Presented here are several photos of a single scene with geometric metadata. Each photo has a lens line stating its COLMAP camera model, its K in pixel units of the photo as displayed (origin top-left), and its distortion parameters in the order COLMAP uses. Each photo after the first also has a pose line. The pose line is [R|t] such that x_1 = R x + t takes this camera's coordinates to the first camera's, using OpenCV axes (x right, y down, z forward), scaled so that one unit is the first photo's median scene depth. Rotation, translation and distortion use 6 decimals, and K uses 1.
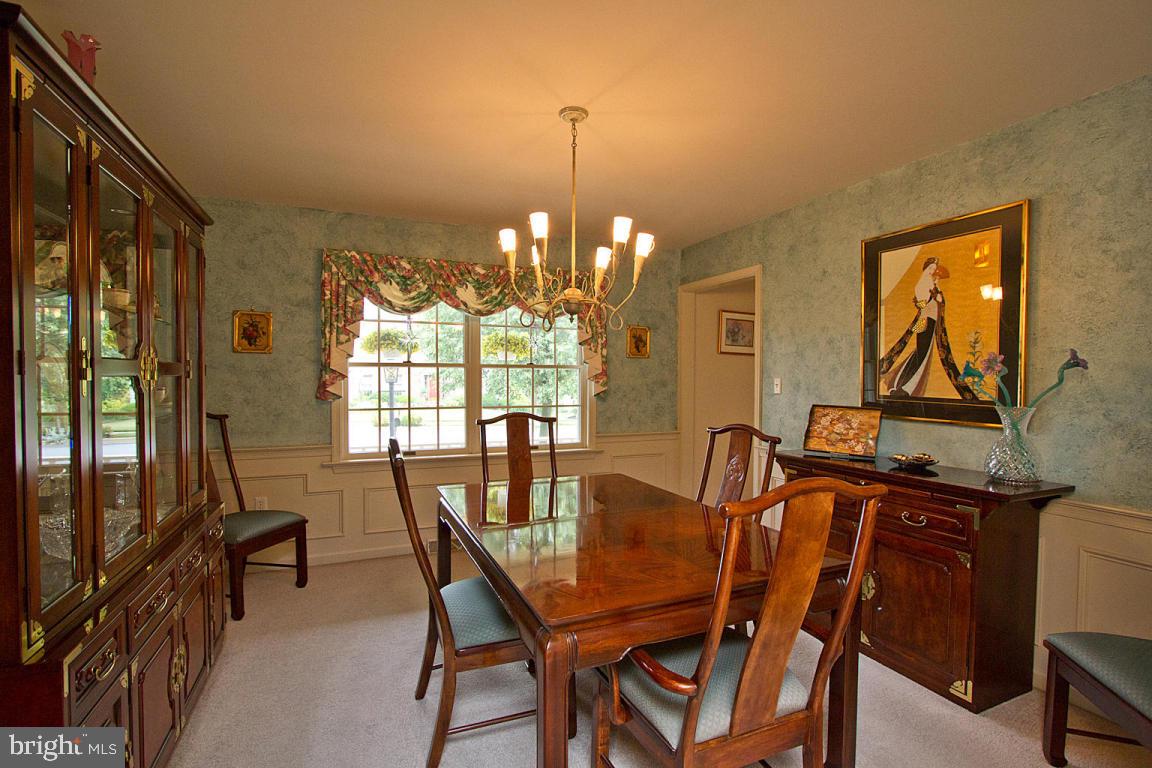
lens RADIAL K [[548.4, 0, 579.3], [0, 548.4, 388.5], [0, 0, 1]] dist [-0.015765, 0.000816]
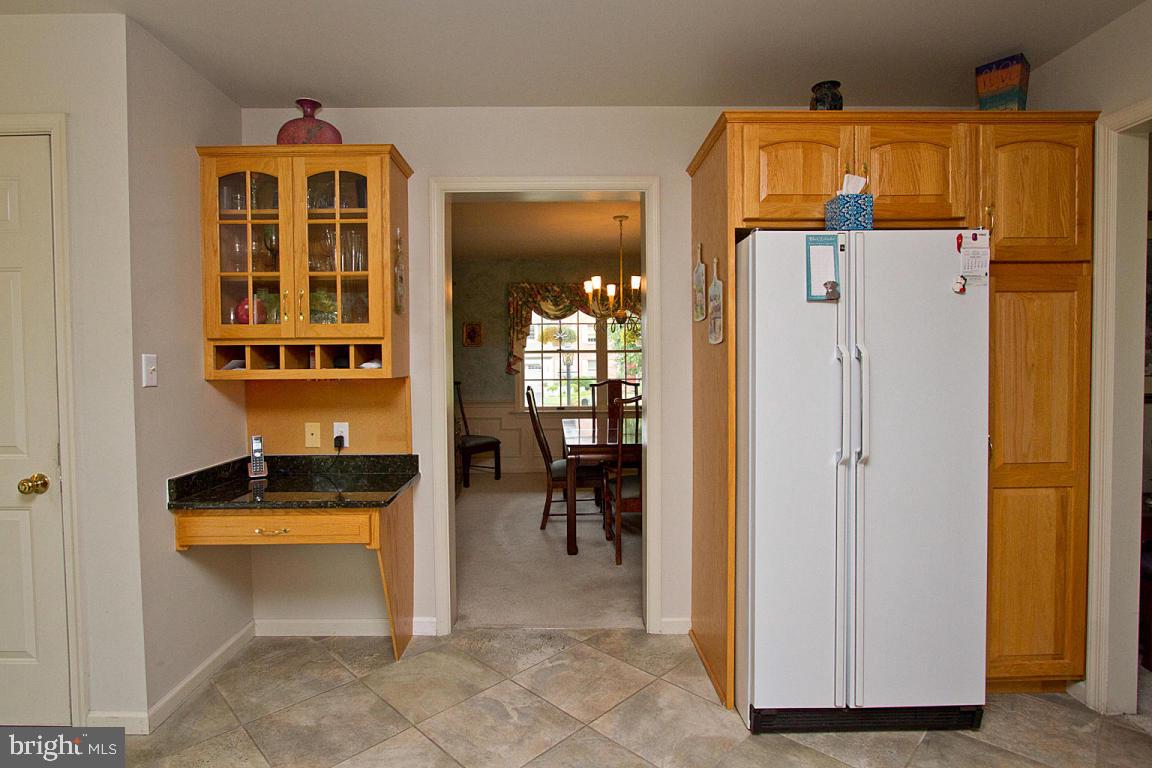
lens RADIAL K [[577.8, 0, 551.6], [0, 577.8, 377.3], [0, 0, 1]] dist [-0.000668, 0.000038]
pose [[0.919223, -0.000459, -0.393737, 0.337322], [0.002963, 0.999979, 0.005753, 0.022143], [0.393727, -0.006455, 0.919205, -0.561188]]
